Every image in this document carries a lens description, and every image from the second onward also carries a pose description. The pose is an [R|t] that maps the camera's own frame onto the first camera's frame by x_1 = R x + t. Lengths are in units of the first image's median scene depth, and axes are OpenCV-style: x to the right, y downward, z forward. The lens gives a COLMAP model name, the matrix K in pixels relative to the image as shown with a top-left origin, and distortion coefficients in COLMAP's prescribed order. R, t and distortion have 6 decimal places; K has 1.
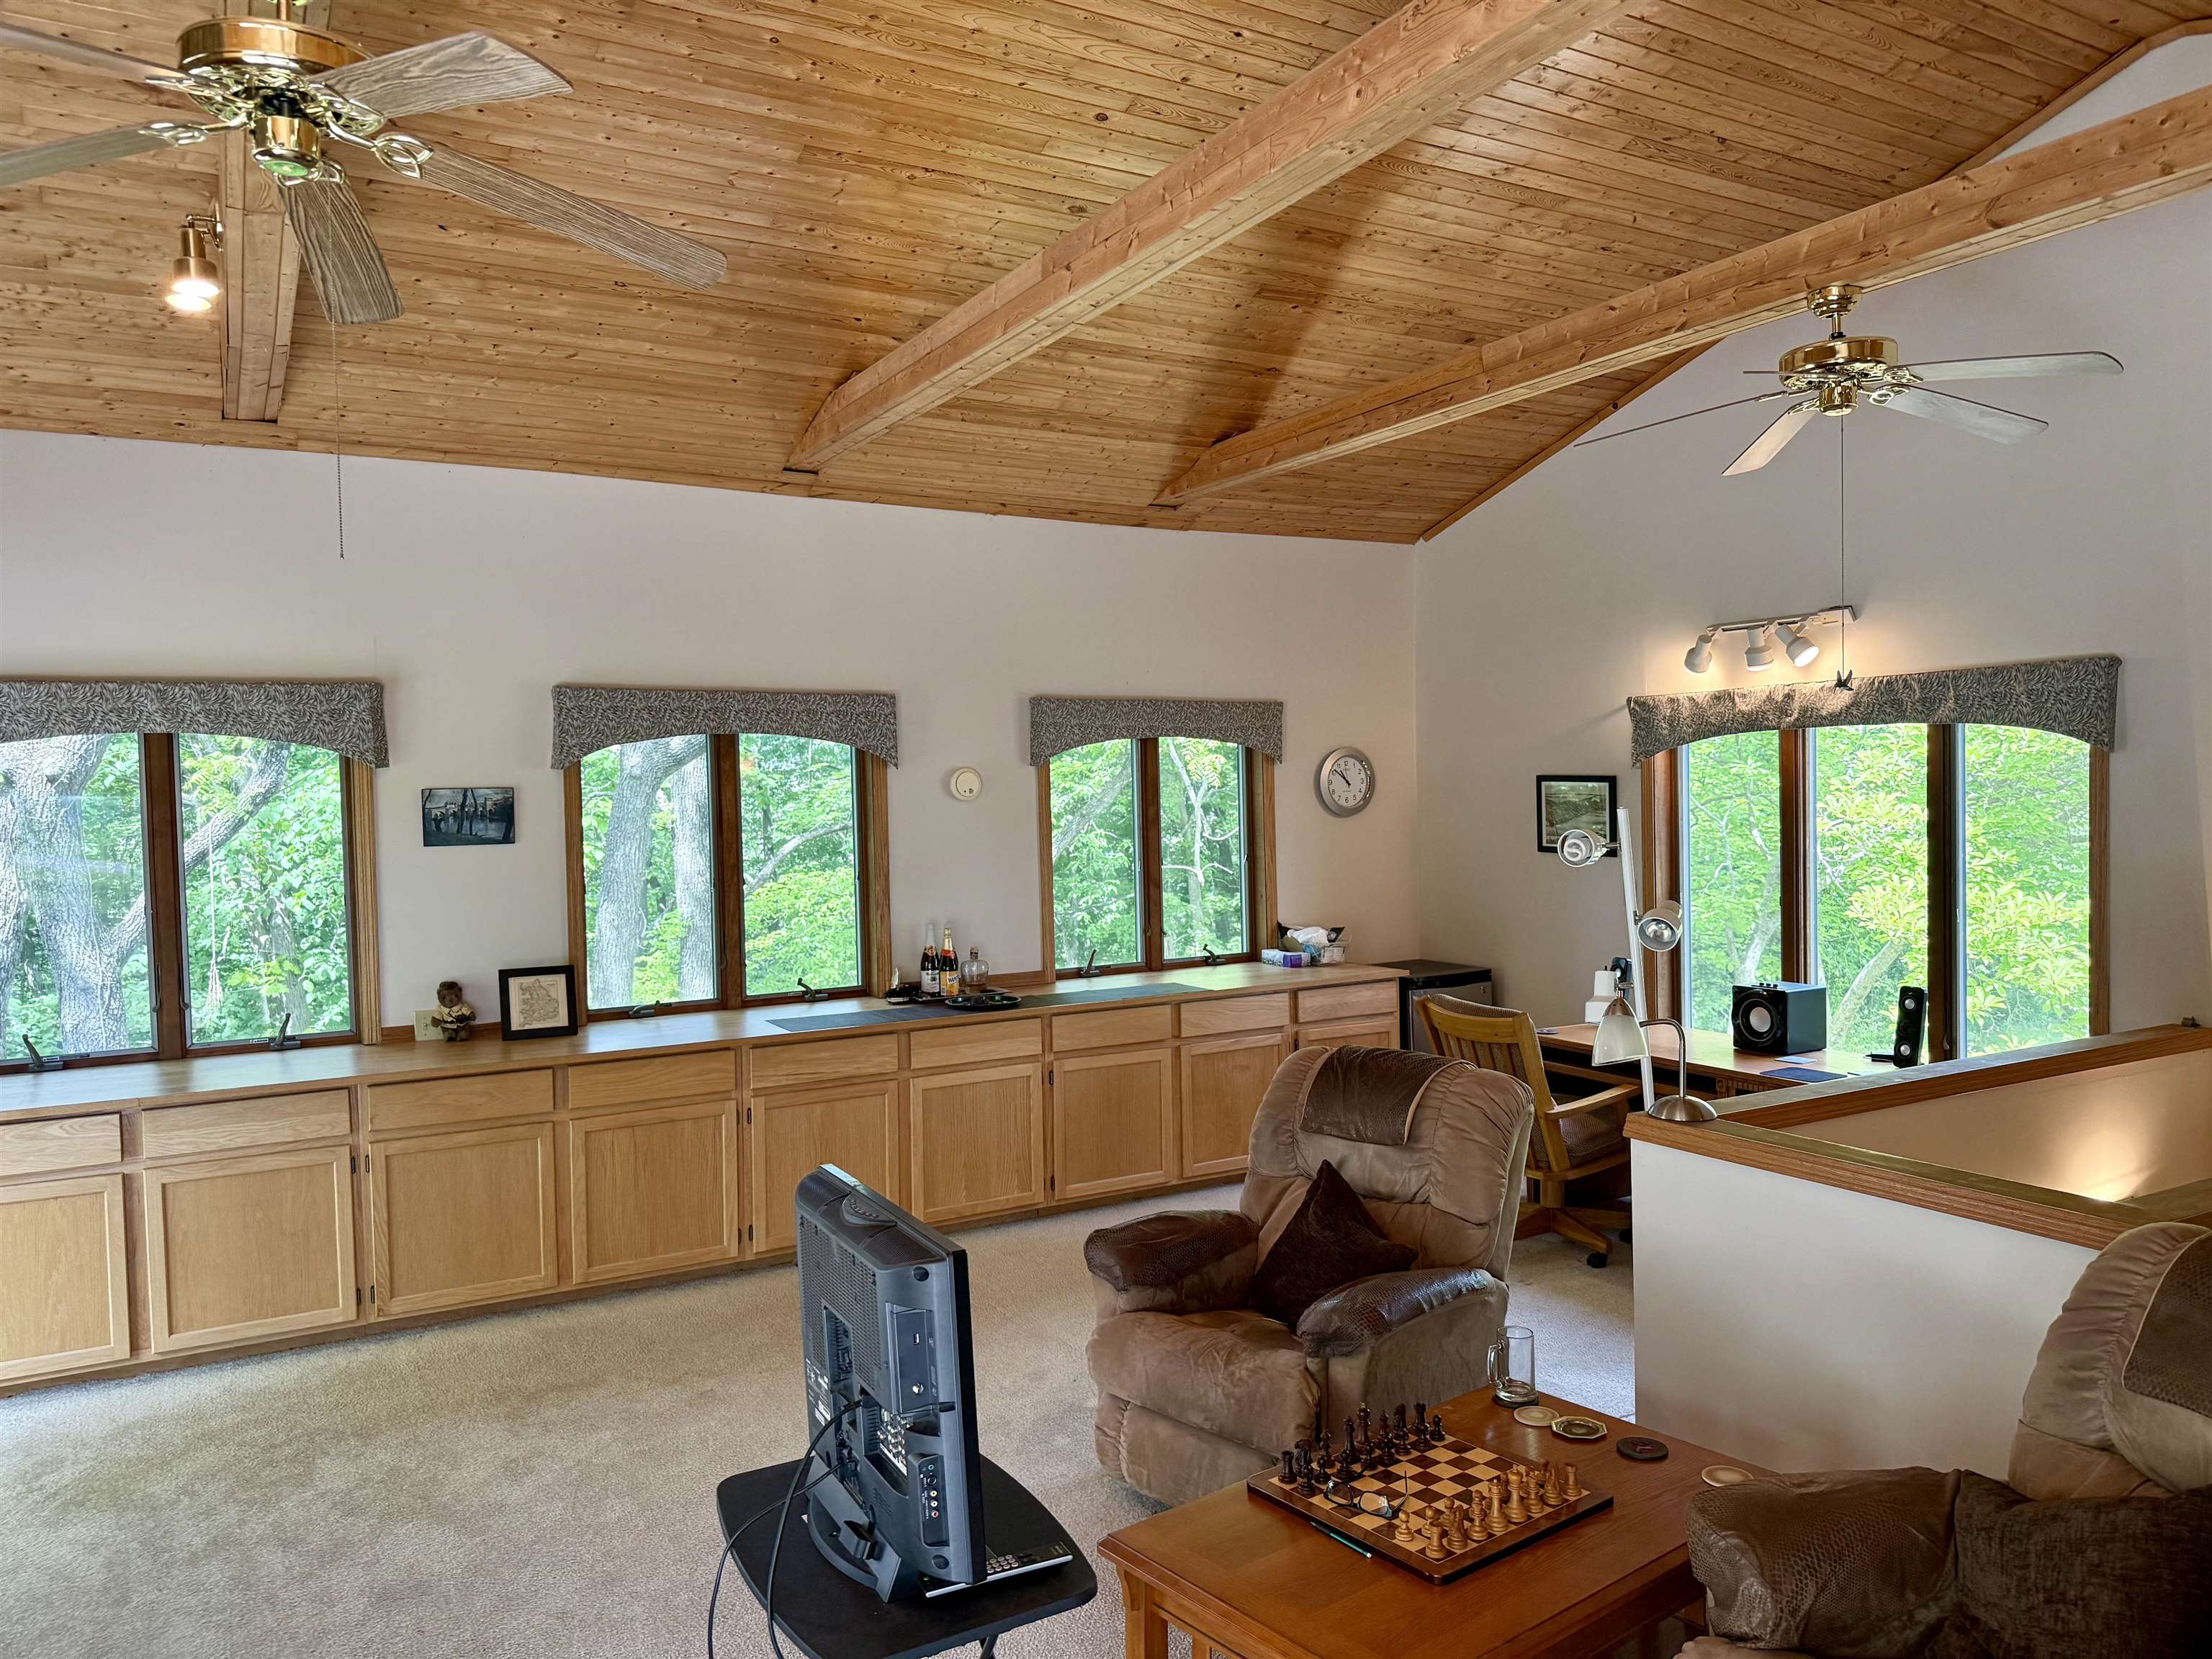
lens RADIAL K [[1535.5, 0, 1118.6], [0, 1535.5, 823.0], [0, 0, 1]] dist [0.007837, -0.040015]
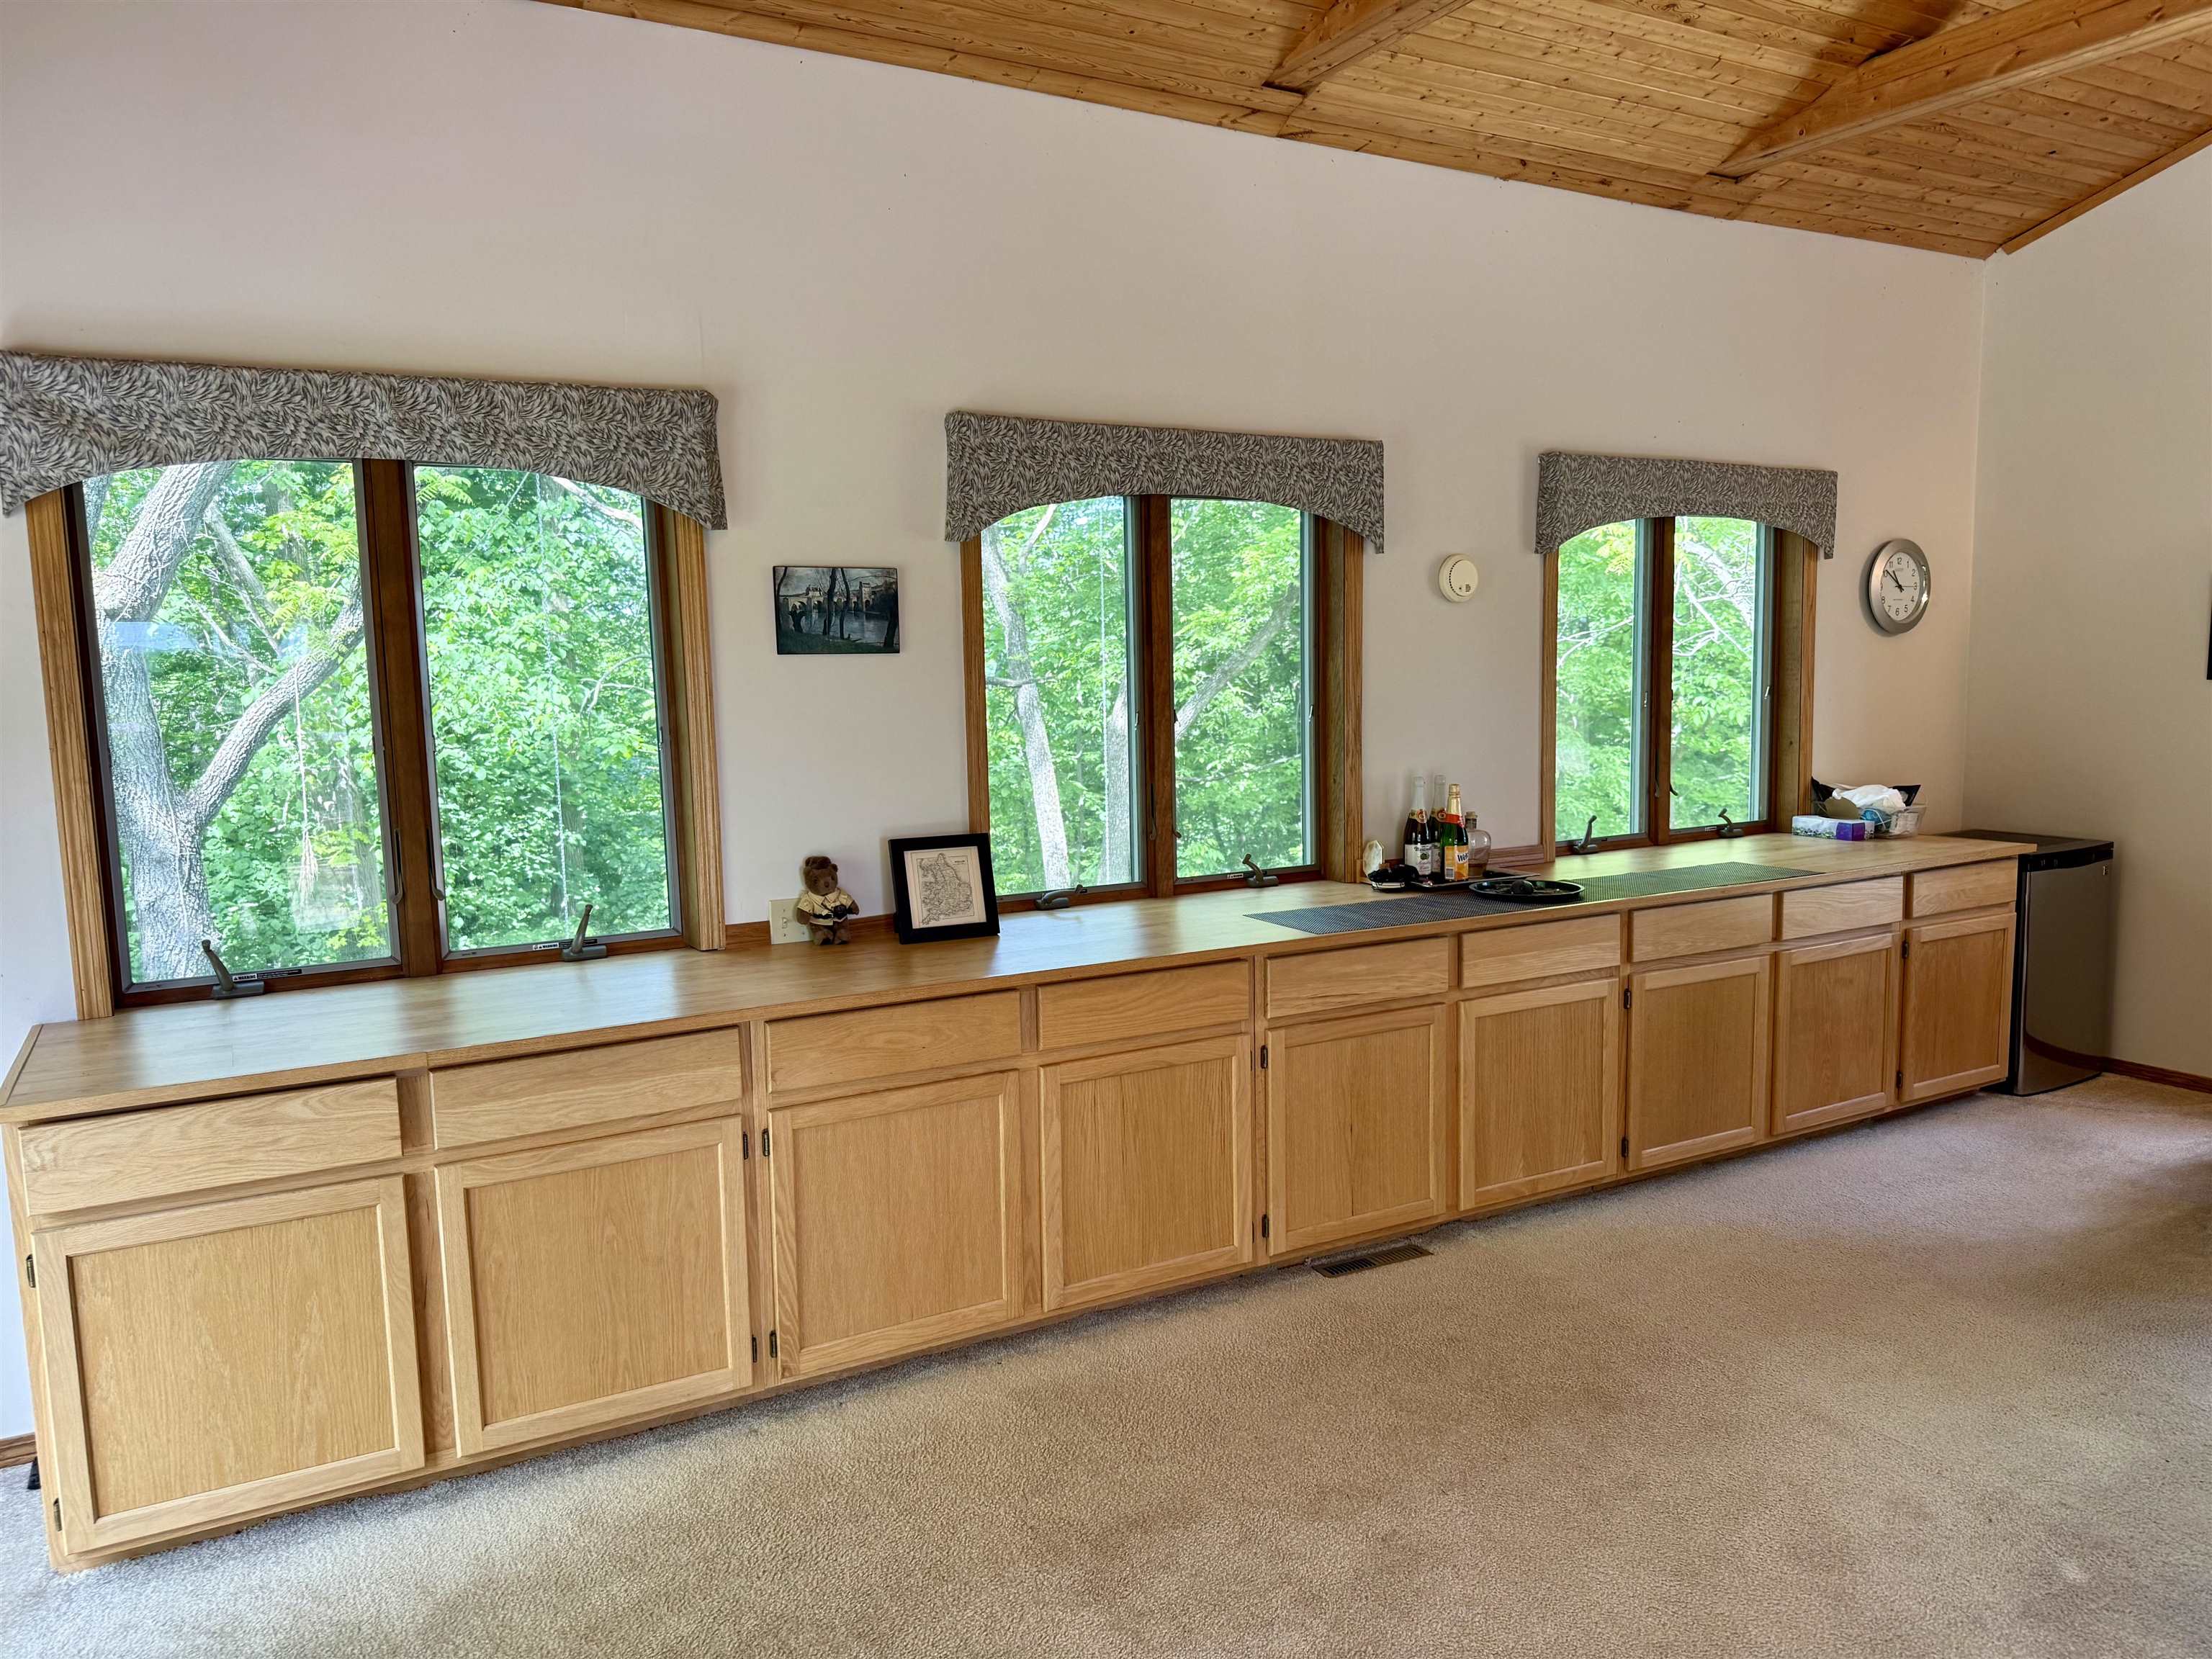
lens RADIAL K [[1494.2, 0, 1040.3], [0, 1494.2, 838.7], [0, 0, 1]] dist [0.155055, -0.298901]
pose [[0.999360, 0.003640, -0.035588, -0.311077], [-0.000295, 0.995616, 0.093533, 0.033185], [0.035772, -0.093462, 0.994980, 0.344982]]
